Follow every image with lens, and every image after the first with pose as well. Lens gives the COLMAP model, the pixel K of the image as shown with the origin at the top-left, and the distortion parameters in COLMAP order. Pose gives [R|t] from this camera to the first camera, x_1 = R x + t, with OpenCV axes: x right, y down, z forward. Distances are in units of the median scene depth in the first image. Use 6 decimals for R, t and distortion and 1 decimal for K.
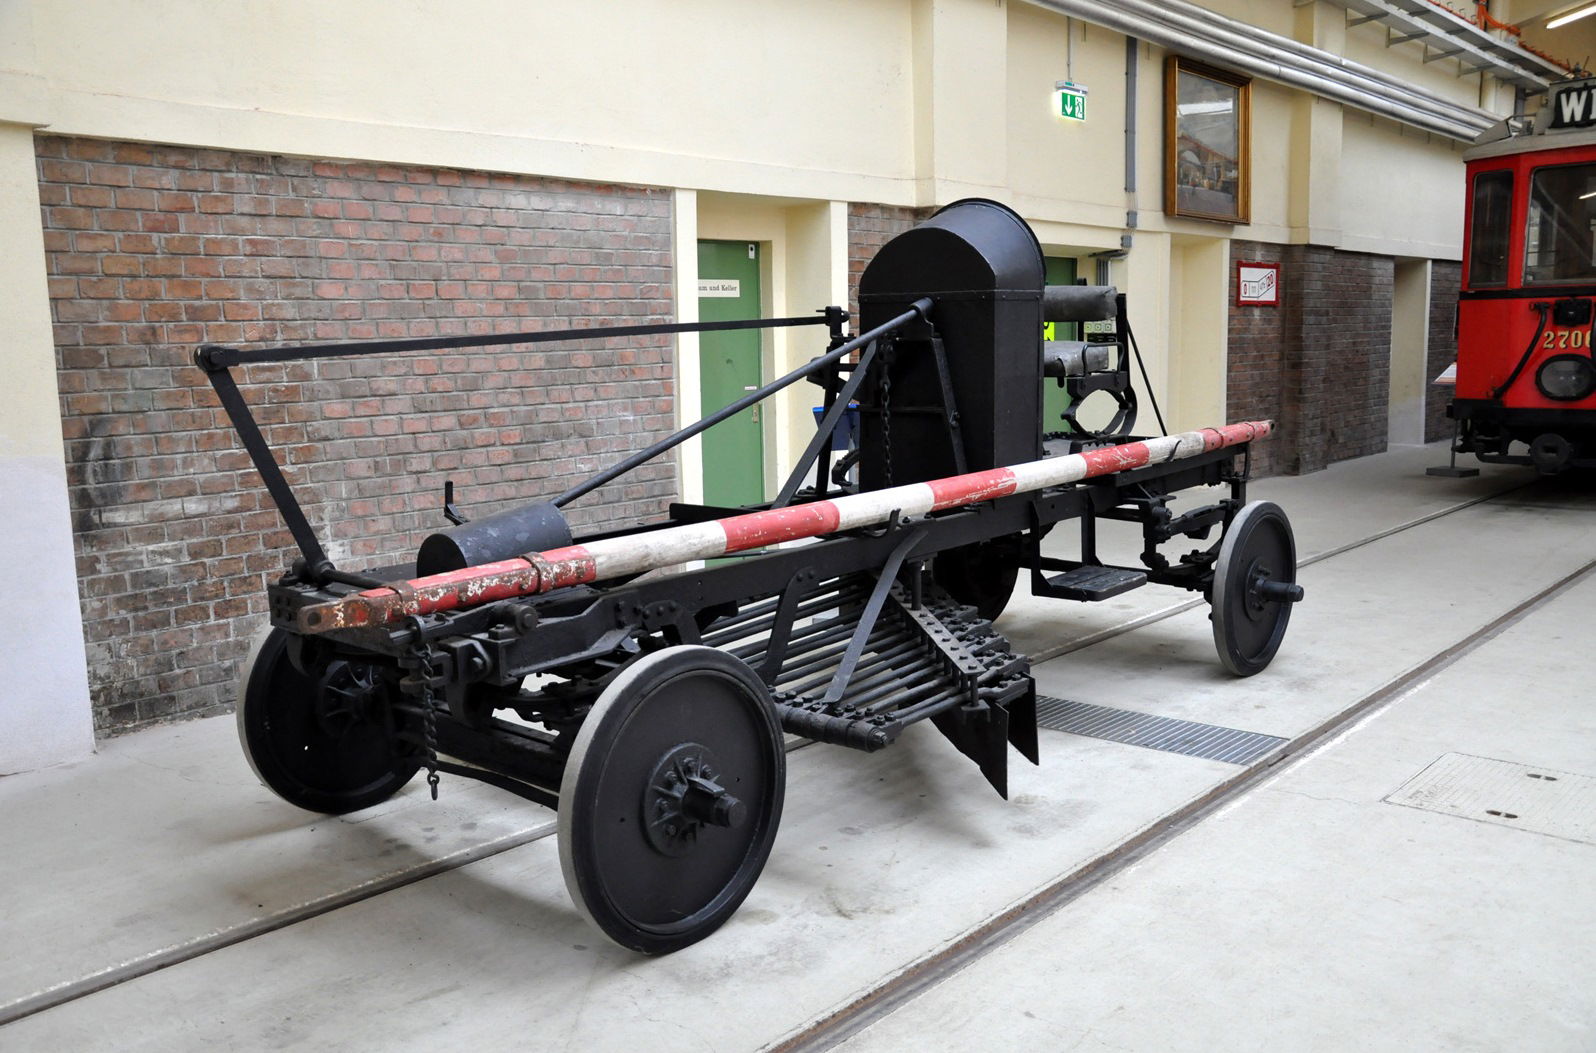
lens RADIAL K [[1402.3, 0, 799.2], [0, 1402.3, 529.1], [0, 0, 1]] dist [-0.066484, 0.007712]
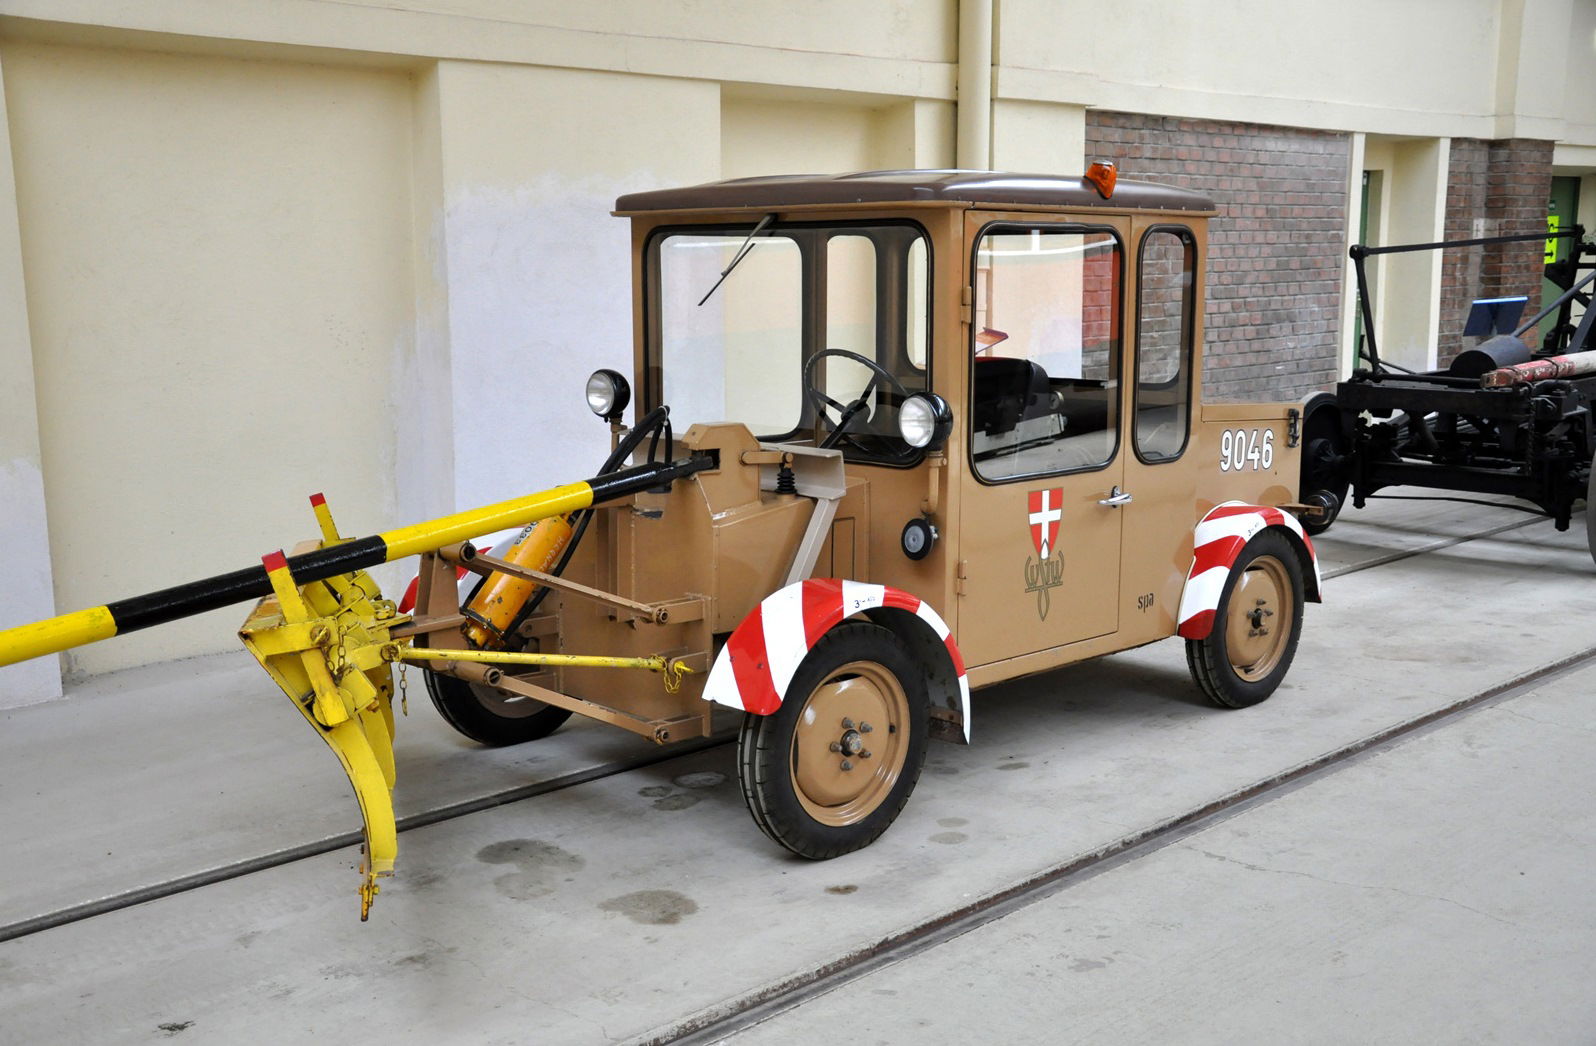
lens RADIAL K [[1677.4, 0, 796.4], [0, 1677.4, 520.1], [0, 0, 1]] dist [0.101826, 0.000000]
pose [[0.996013, 0.026123, -0.085300, -0.515154], [-0.024673, 0.999534, 0.017998, 0.113281], [0.085731, -0.015822, 0.996193, -0.704141]]
